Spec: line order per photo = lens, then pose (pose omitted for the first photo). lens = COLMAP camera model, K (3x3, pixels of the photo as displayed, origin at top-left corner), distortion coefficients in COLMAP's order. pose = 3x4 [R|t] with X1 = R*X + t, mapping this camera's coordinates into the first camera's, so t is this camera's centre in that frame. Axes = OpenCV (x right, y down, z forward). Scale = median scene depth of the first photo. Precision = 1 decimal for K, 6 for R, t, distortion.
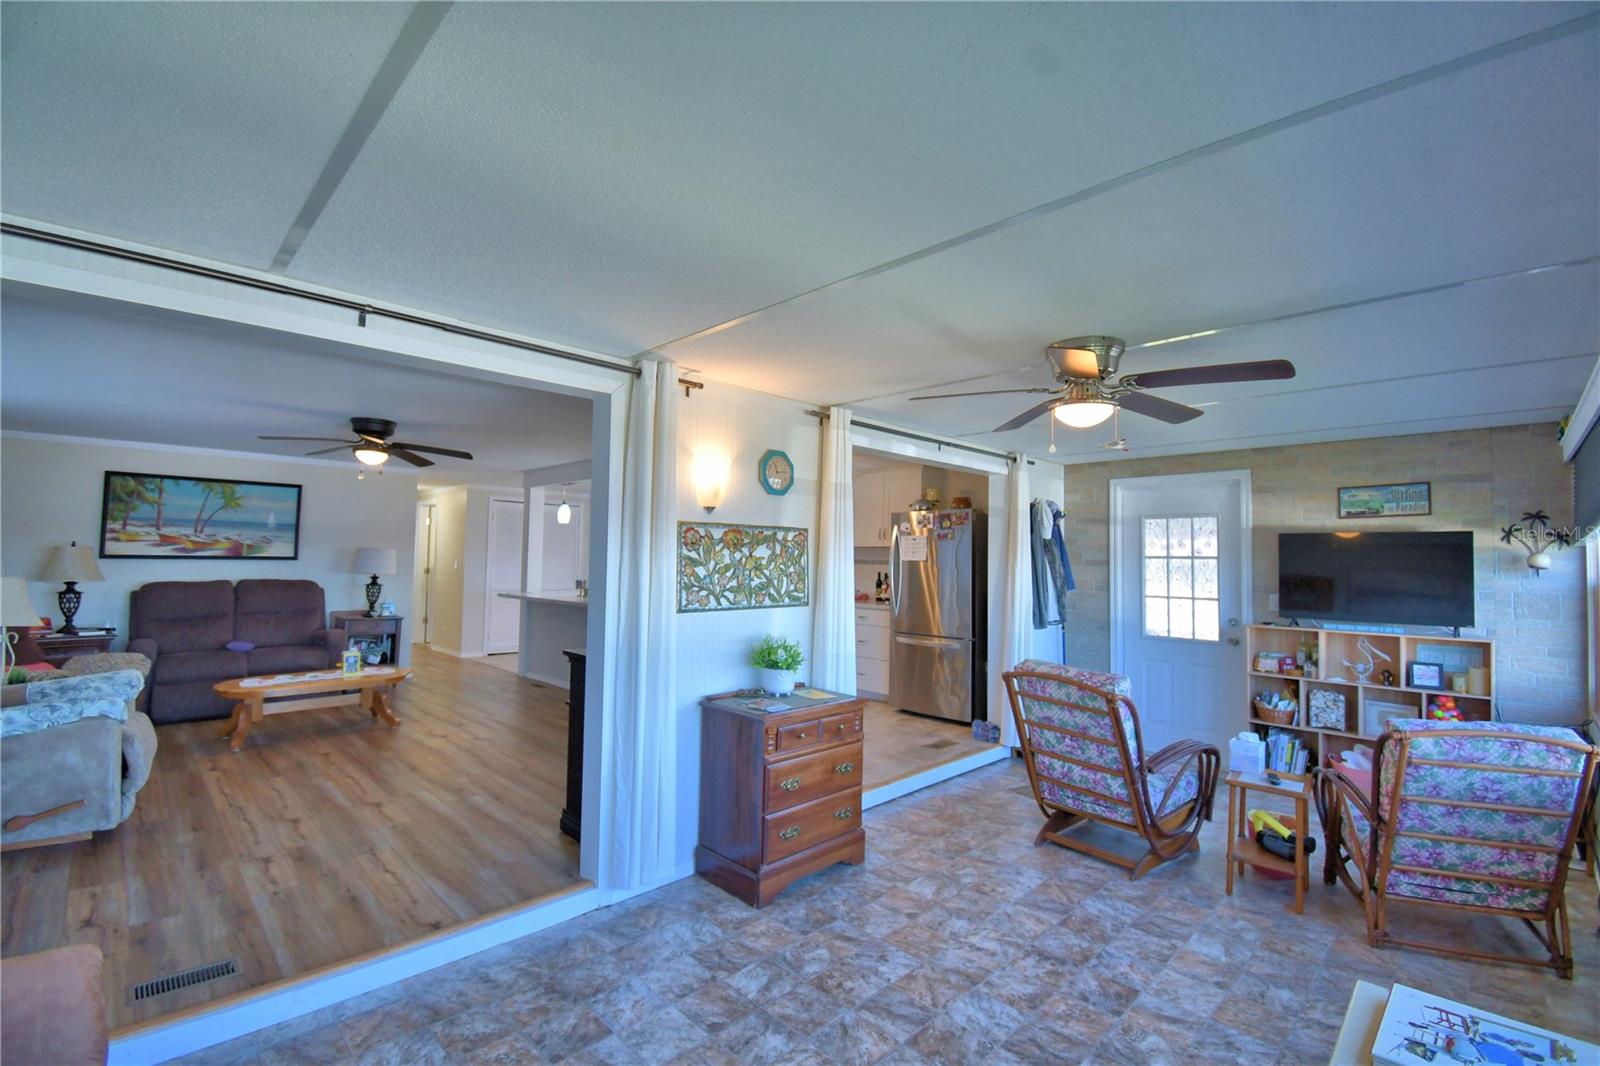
lens RADIAL K [[694.8, 0, 791.0], [0, 694.8, 528.6], [0, 0, 1]] dist [-0.015904, -0.002266]
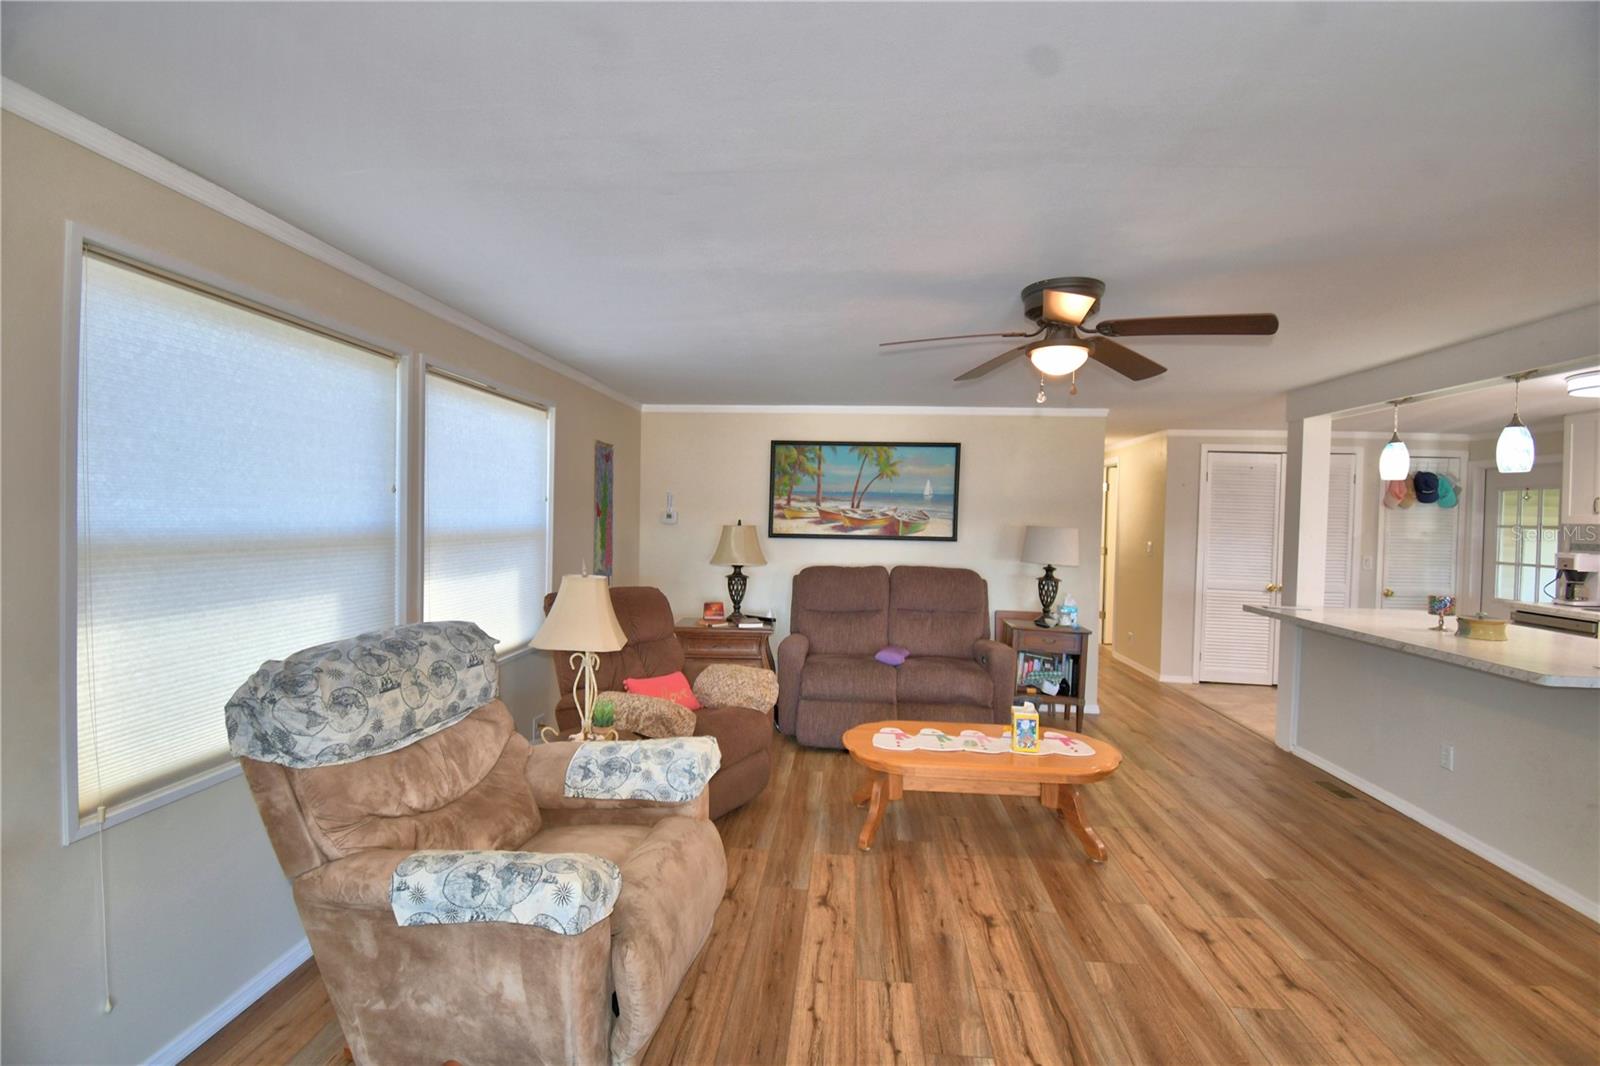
lens RADIAL K [[694.8, 0, 795.8], [0, 694.8, 529.5], [0, 0, 1]] dist [-0.015904, -0.002266]
pose [[0.644804, 0.013740, -0.764224, -0.275157], [0.021636, 0.999110, 0.036218, 0.000365], [0.764041, -0.039889, 0.643933, 0.417548]]
